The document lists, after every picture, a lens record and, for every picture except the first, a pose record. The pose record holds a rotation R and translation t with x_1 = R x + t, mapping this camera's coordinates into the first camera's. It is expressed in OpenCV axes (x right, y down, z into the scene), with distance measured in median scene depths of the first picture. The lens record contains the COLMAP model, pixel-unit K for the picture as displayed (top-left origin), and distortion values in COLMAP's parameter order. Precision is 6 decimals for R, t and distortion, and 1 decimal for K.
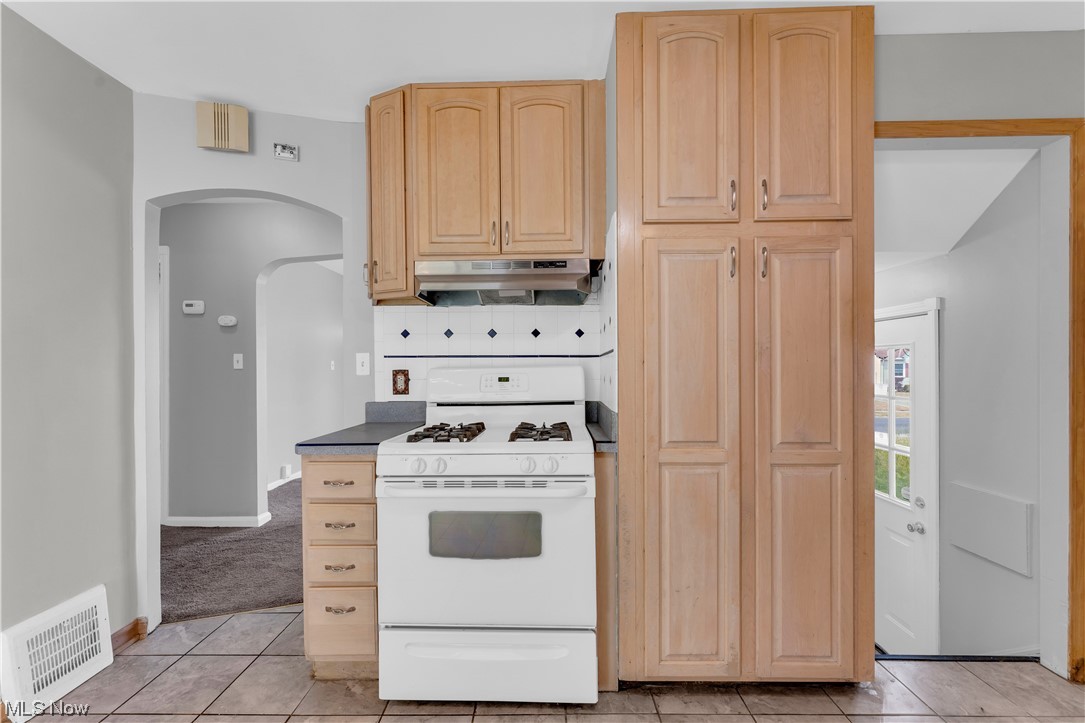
lens RADIAL K [[438.6, 0, 543.1], [0, 438.6, 366.8], [0, 0, 1]] dist [0.001989, -0.000901]
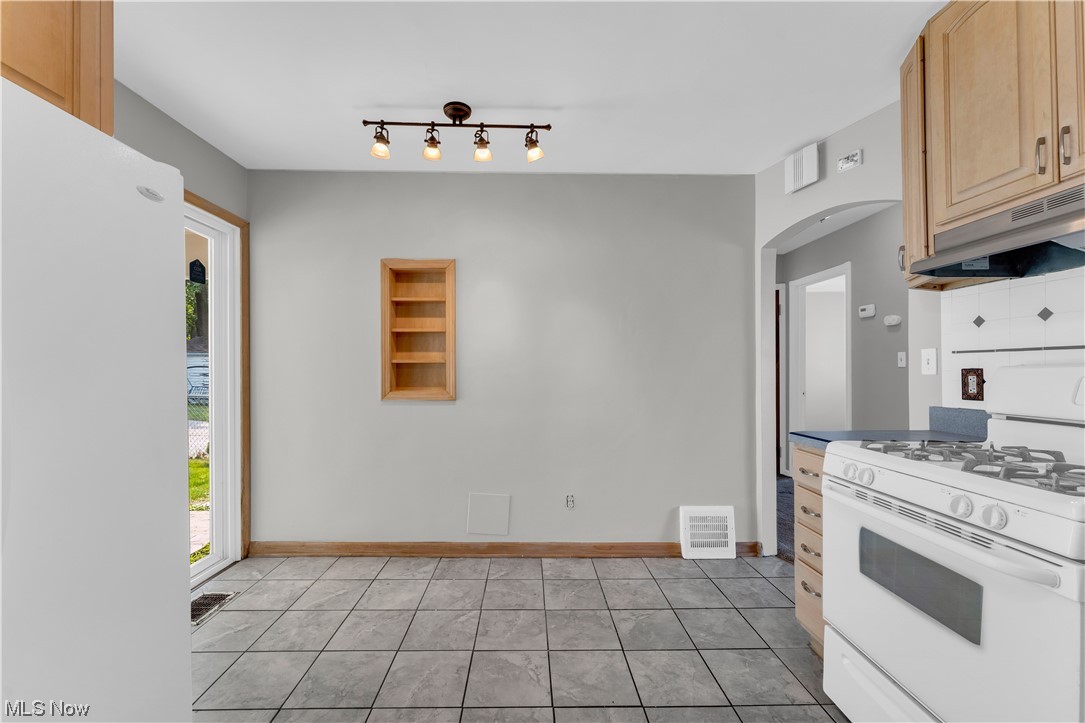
lens RADIAL K [[438.6, 0, 539.0], [0, 438.6, 364.9], [0, 0, 1]] dist [0.001989, -0.000901]
pose [[0.043511, -0.005673, -0.999037, 0.447499], [0.006632, 0.999963, -0.005389, -0.000451], [0.999031, -0.006392, 0.043547, 0.213529]]
